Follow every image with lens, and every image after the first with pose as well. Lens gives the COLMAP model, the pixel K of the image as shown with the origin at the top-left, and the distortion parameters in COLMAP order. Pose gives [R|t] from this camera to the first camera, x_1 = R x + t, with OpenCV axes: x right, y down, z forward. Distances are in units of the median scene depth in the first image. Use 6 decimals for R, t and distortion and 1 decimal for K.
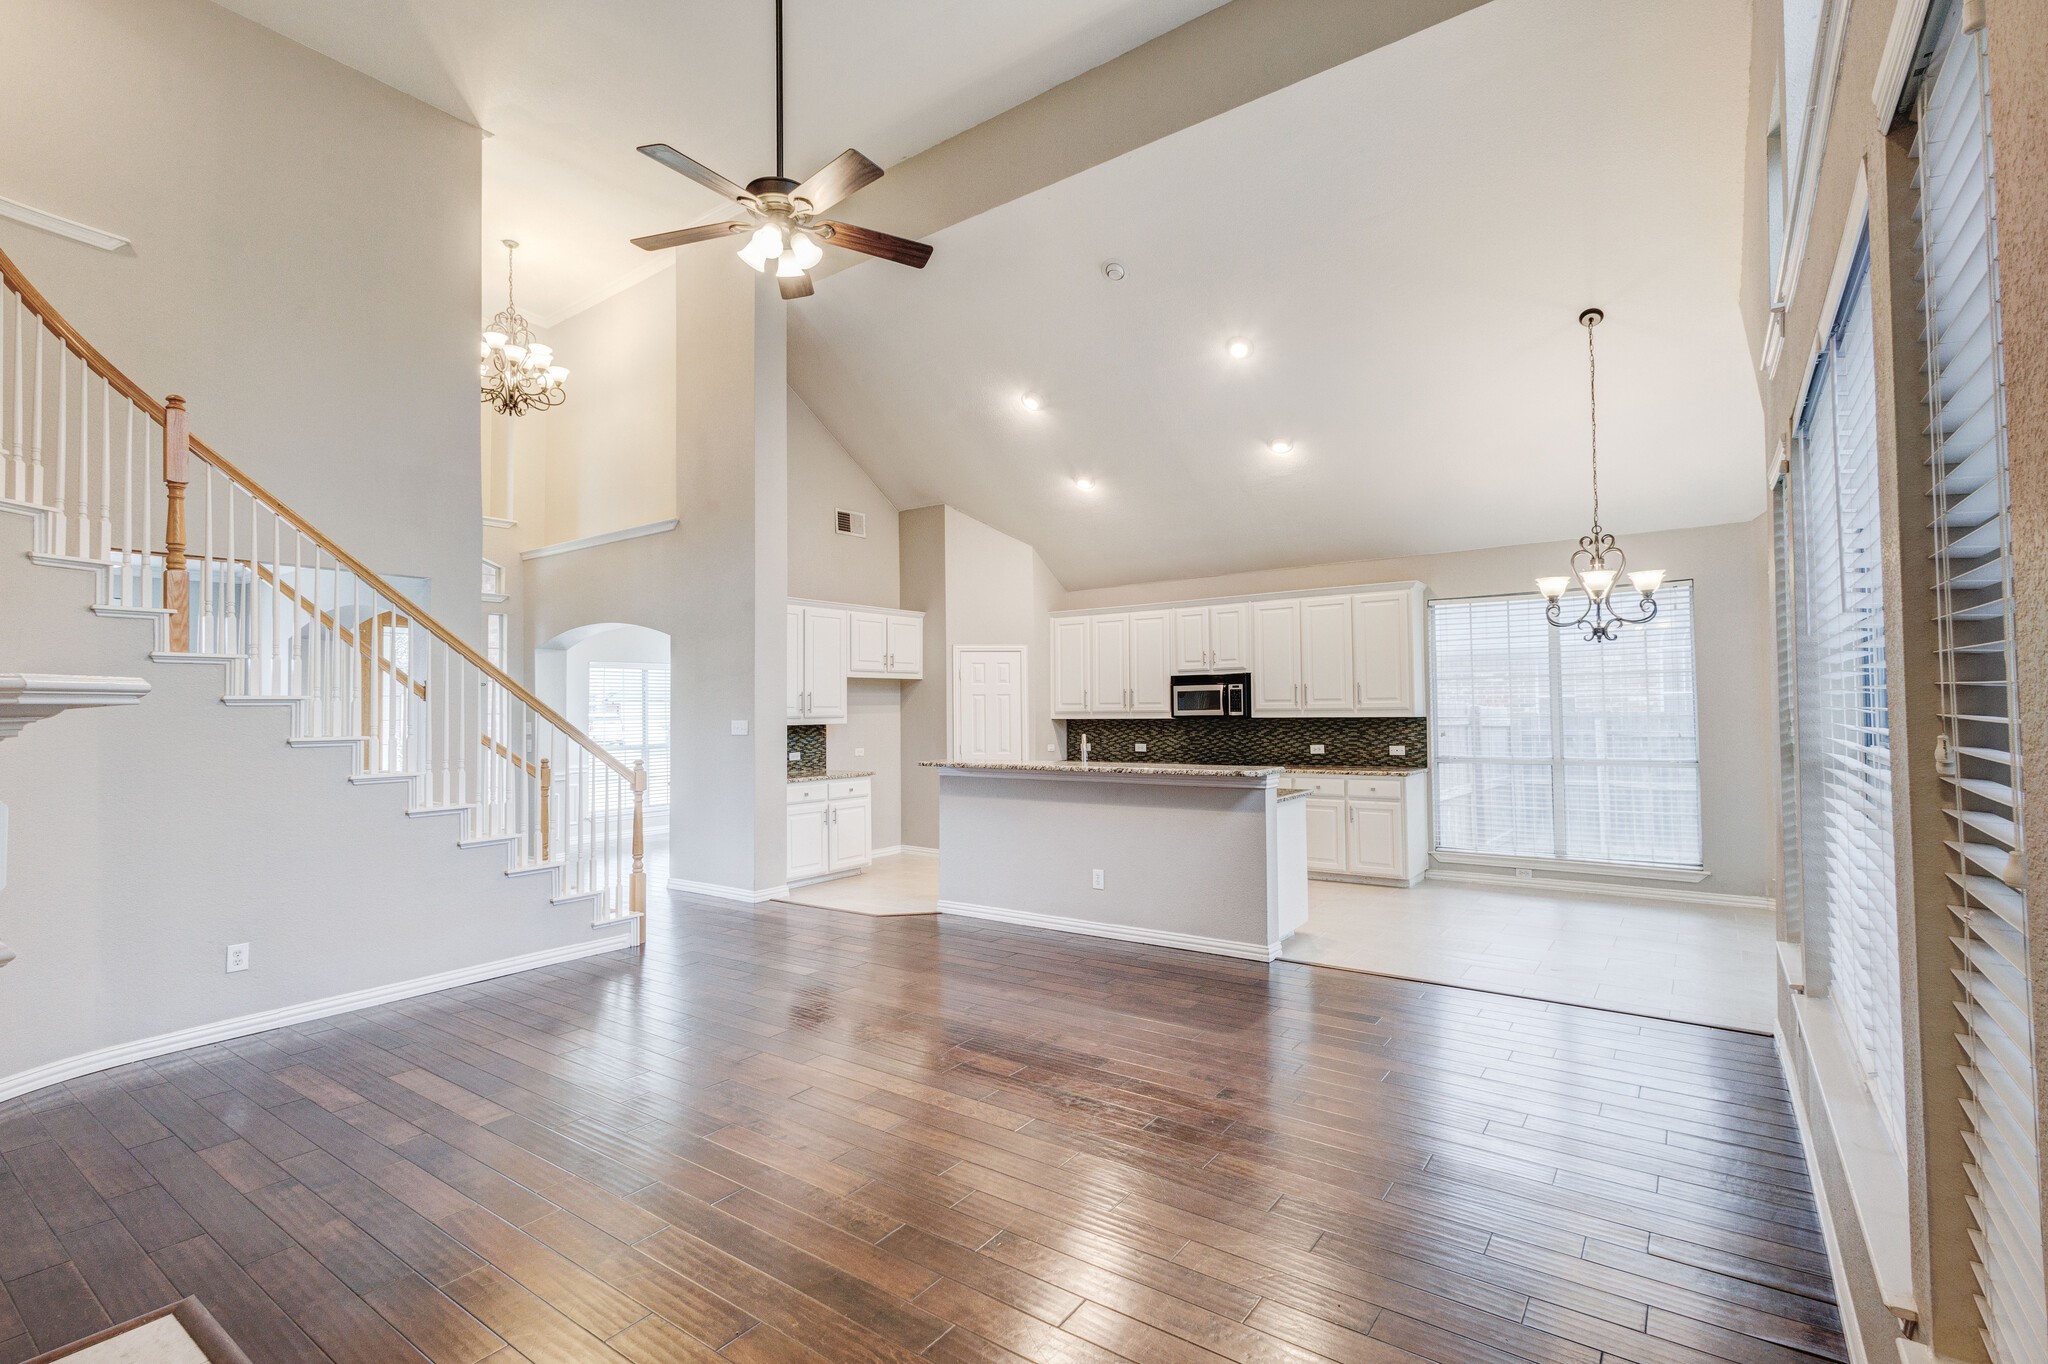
lens RADIAL K [[965.5, 0, 989.7], [0, 965.5, 675.6], [0, 0, 1]] dist [0.014230, -0.003572]
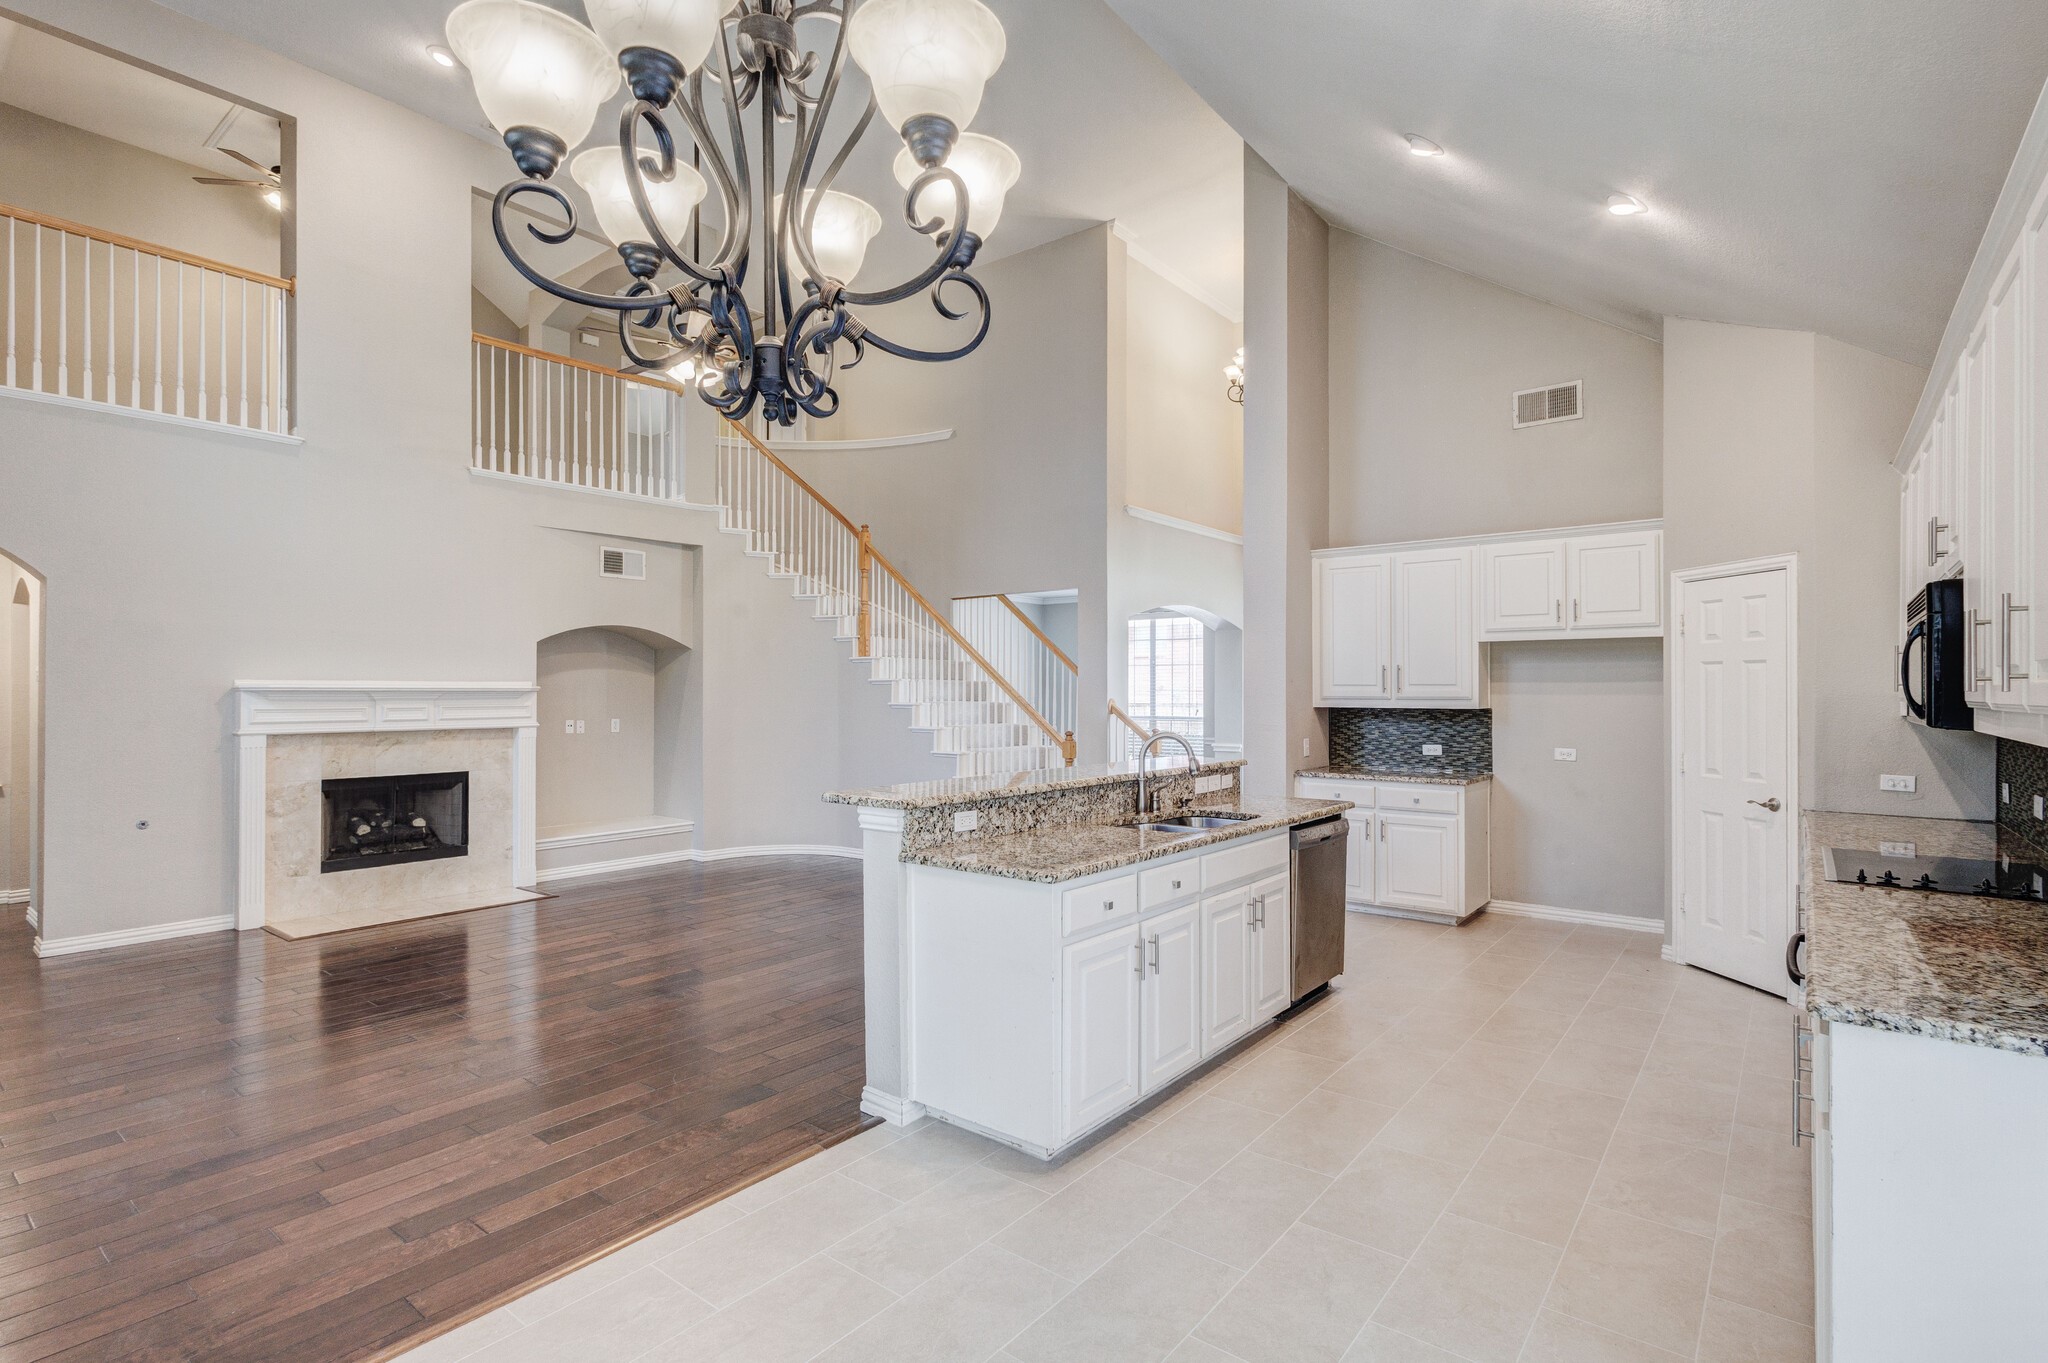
lens RADIAL K [[965.5, 0, 1032.4], [0, 965.5, 681.0], [0, 0, 1]] dist [0.014230, -0.003572]
pose [[-0.018202, 0.003806, -0.999827, 0.555538], [0.037776, 0.999281, 0.003116, 0.015620], [0.999120, -0.037713, -0.018333, 0.695411]]
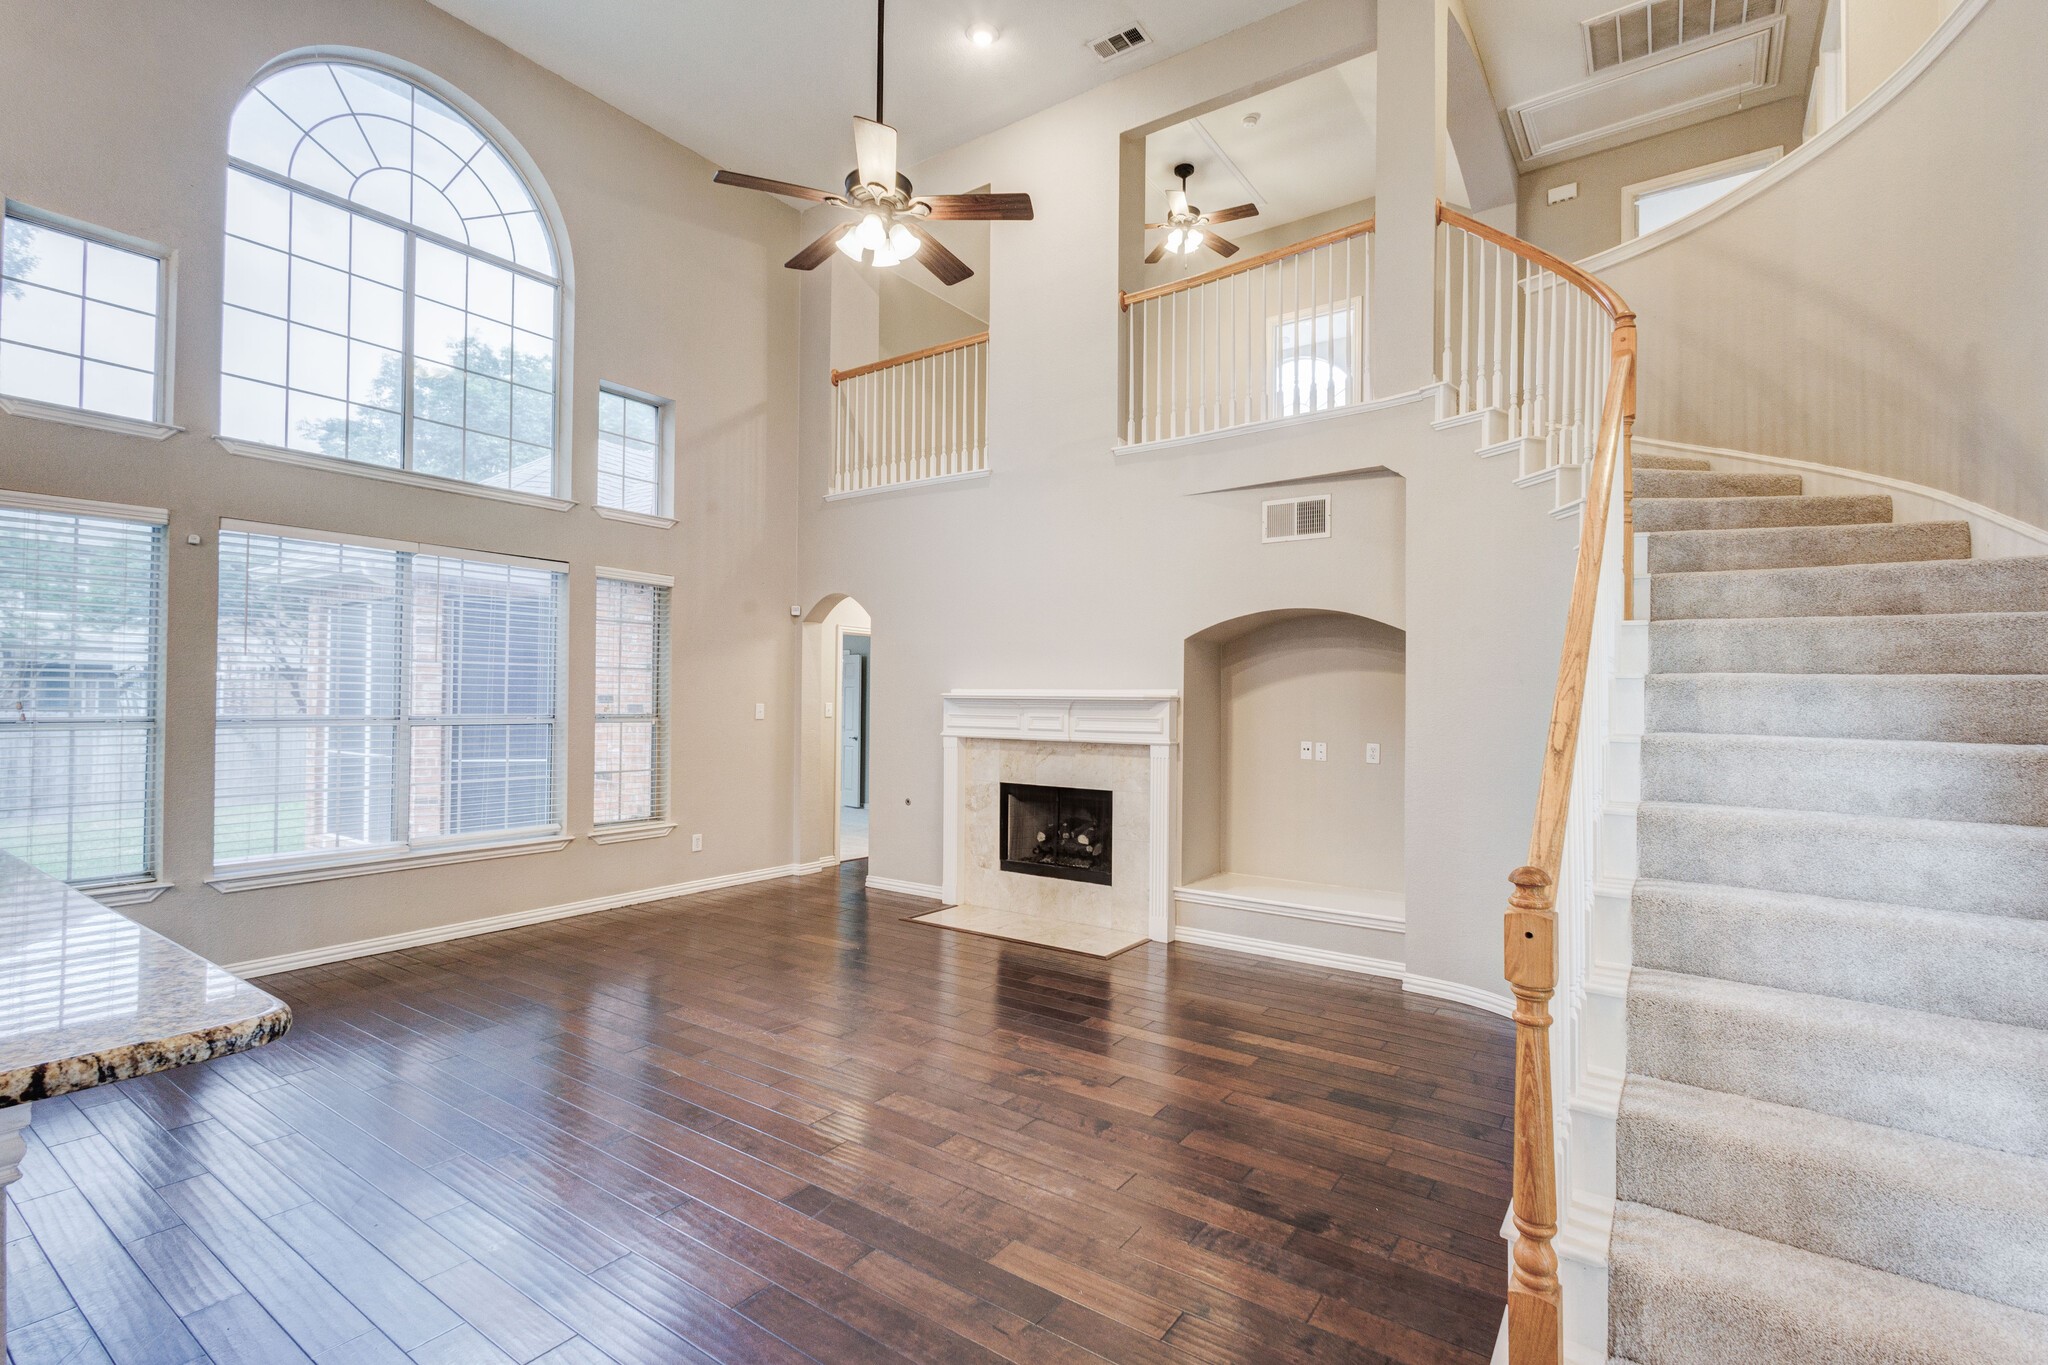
lens RADIAL K [[965.5, 0, 1035.4], [0, 965.5, 686.8], [0, 0, 1]] dist [0.014230, -0.003572]
pose [[-0.998384, 0.005285, -0.056582, -0.150983], [0.007558, 0.999169, -0.040046, 0.026895], [0.056323, -0.040409, -0.997595, 0.920035]]
